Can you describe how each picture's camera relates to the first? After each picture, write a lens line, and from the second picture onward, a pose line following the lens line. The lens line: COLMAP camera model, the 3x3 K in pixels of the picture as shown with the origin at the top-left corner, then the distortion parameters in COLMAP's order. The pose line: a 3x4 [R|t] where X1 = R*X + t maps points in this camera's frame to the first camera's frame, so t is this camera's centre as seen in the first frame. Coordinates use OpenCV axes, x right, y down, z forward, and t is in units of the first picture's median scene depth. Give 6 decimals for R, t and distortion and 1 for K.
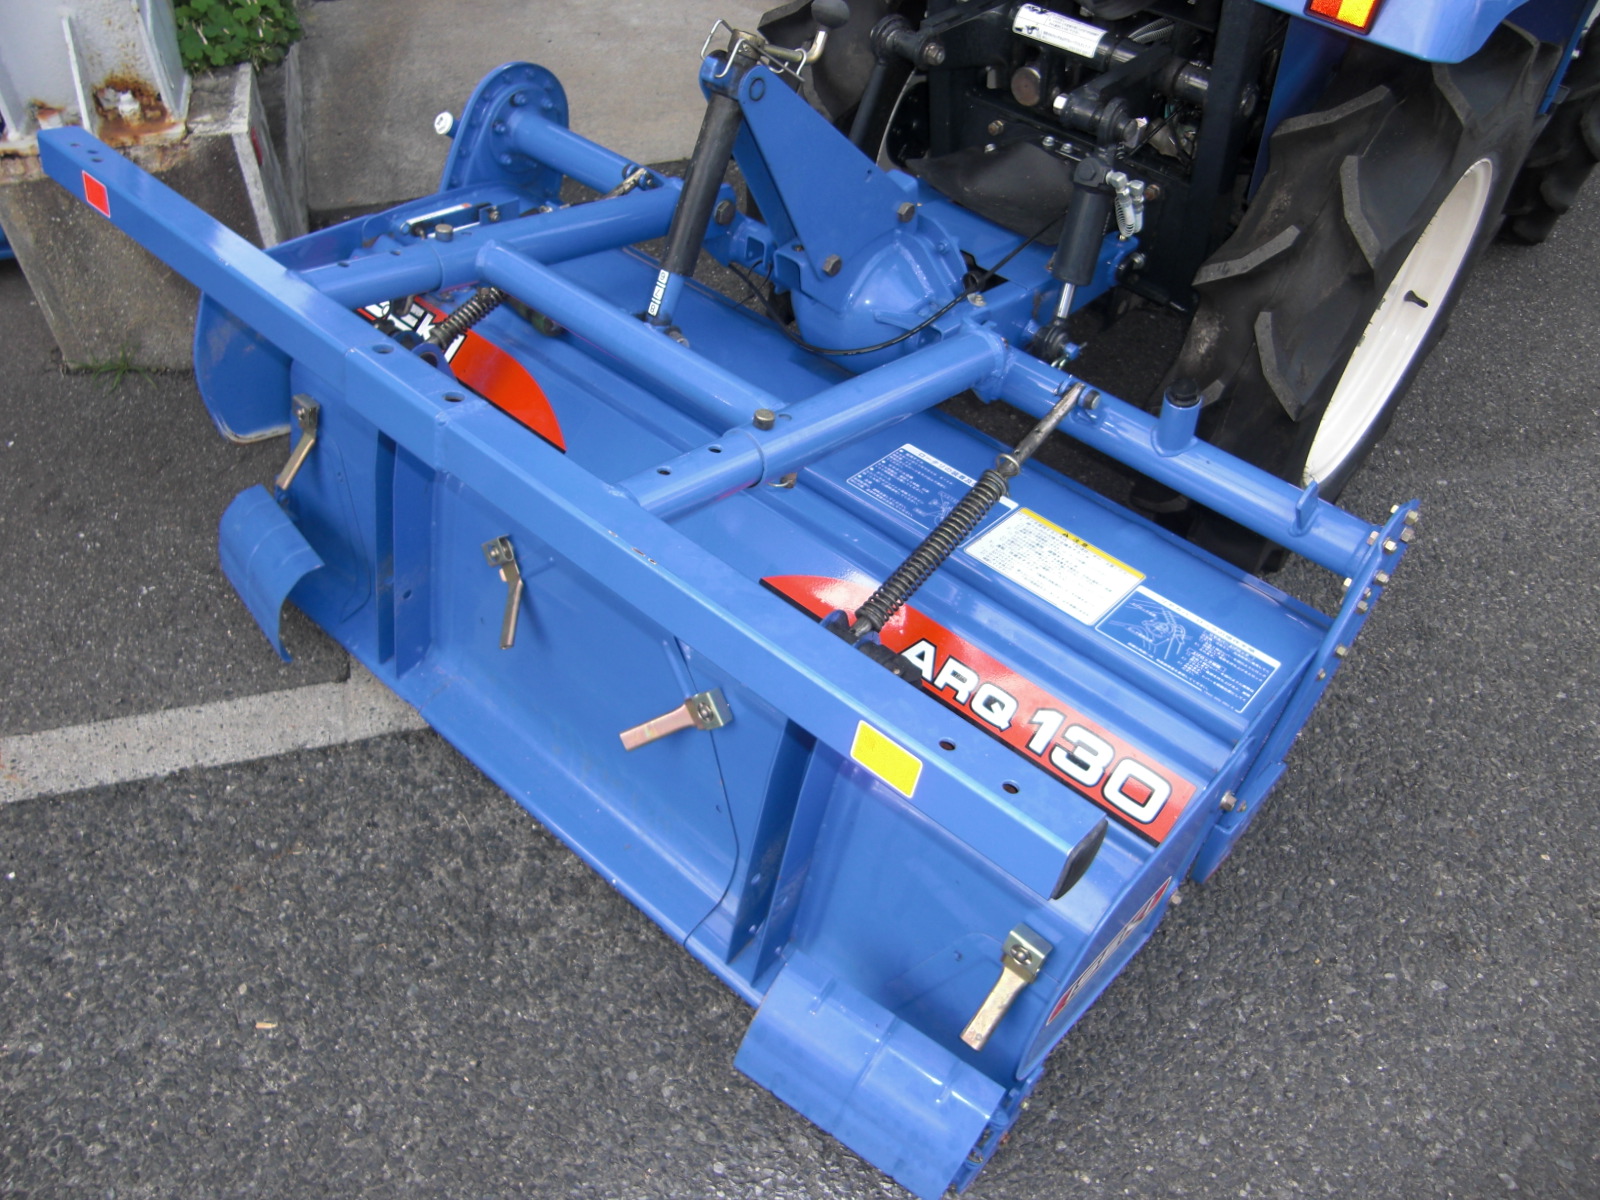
lens RADIAL K [[1305.0, 0, 800.0], [0, 1305.0, 600.0], [0, 0, 1]] dist [-0.105055, 0.123570]
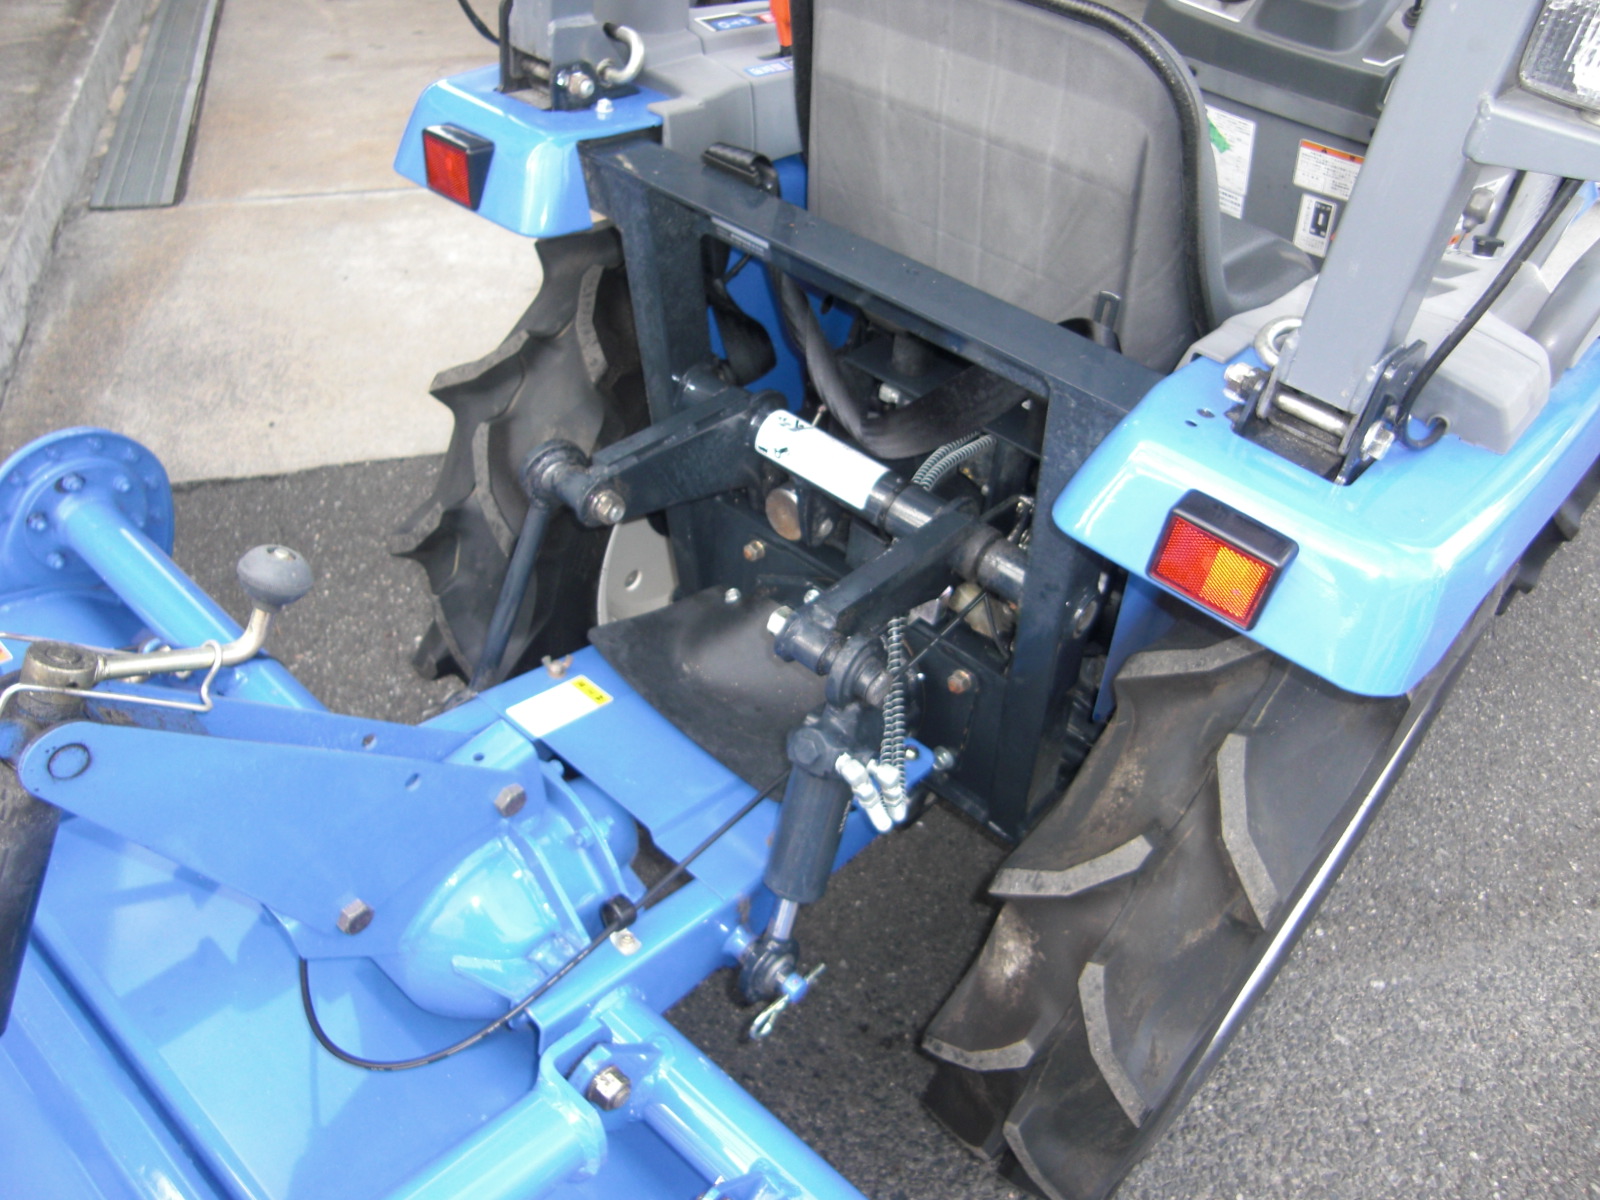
lens RADIAL K [[1313.5, 0, 788.7], [0, 1313.5, 597.2], [0, 0, 1]] dist [-0.107846, 0.126474]
pose [[0.998380, 0.048435, 0.029859, 0.154875], [-0.044869, 0.992884, -0.110307, -0.270521], [-0.034990, 0.108789, 0.993449, 0.299947]]
